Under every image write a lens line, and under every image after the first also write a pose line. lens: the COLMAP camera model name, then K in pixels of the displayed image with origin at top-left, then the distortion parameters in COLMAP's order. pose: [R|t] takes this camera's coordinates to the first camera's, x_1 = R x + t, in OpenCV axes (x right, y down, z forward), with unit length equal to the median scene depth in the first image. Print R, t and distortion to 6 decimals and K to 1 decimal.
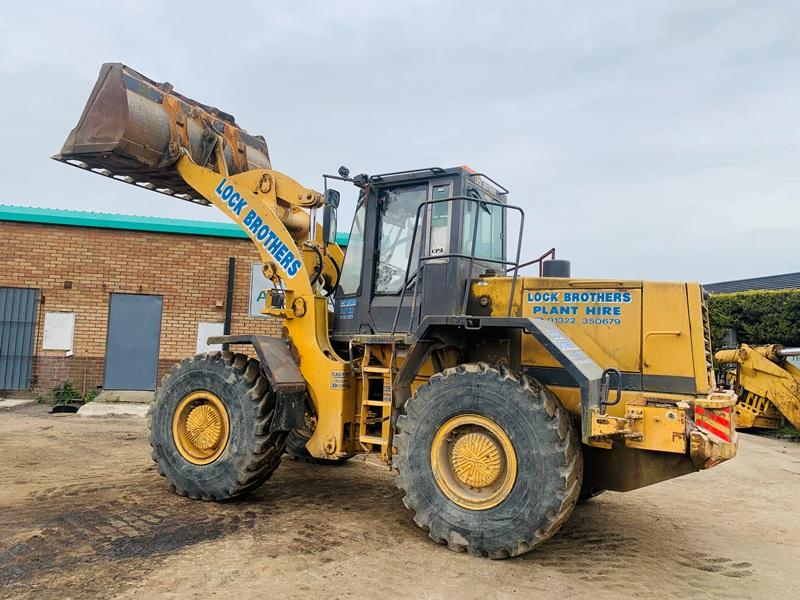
lens RADIAL K [[617.2, 0, 396.4], [0, 617.2, 295.4], [0, 0, 1]] dist [0.017304, -0.010988]
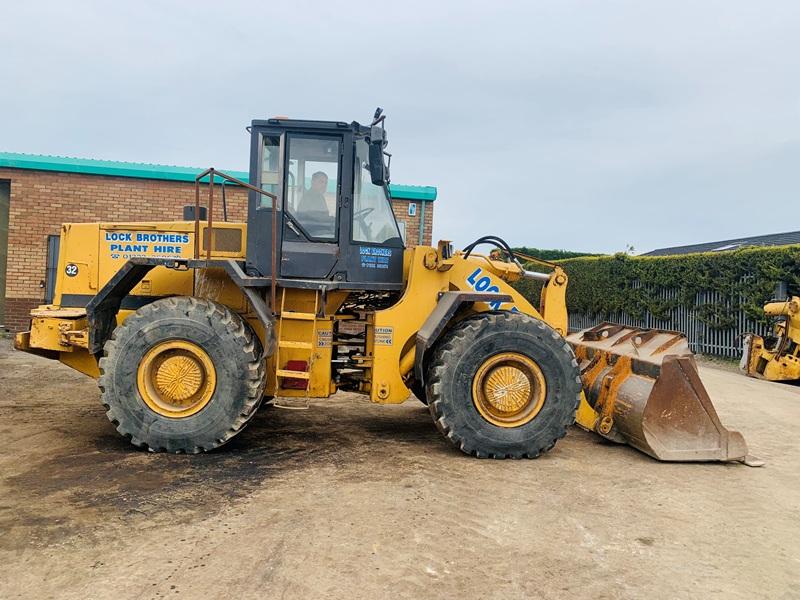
lens RADIAL K [[617.2, 0, 394.0], [0, 617.2, 297.6], [0, 0, 1]] dist [0.017304, -0.010988]
pose [[0.998544, 0.008671, -0.053248, -0.054723], [-0.004269, 0.996603, 0.082241, 0.001545], [0.053780, -0.081894, 0.995189, -0.047856]]
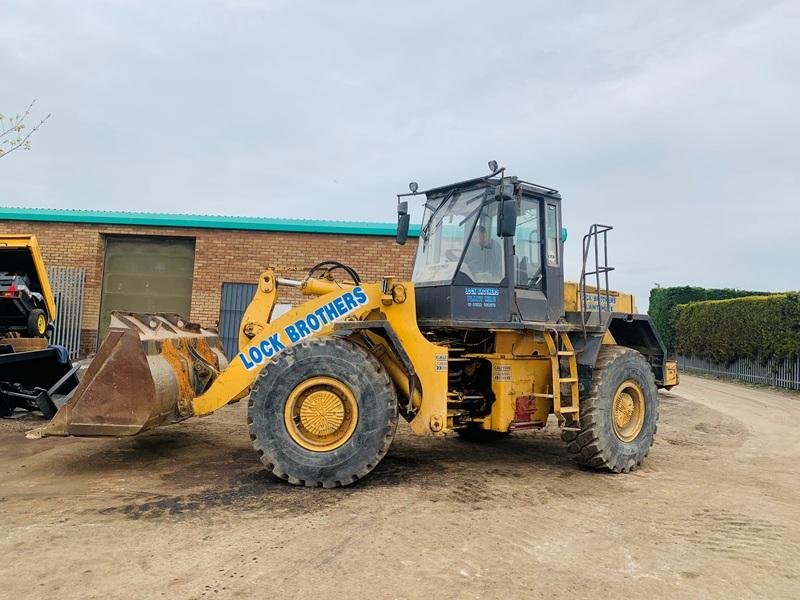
lens RADIAL K [[617.2, 0, 387.3], [0, 617.2, 293.5], [0, 0, 1]] dist [0.017304, -0.010988]
pose [[0.946791, -0.004726, -0.321814, 0.078735], [0.007819, 0.999935, 0.008318, -0.002280], [0.321753, -0.010392, 0.946767, -0.136873]]
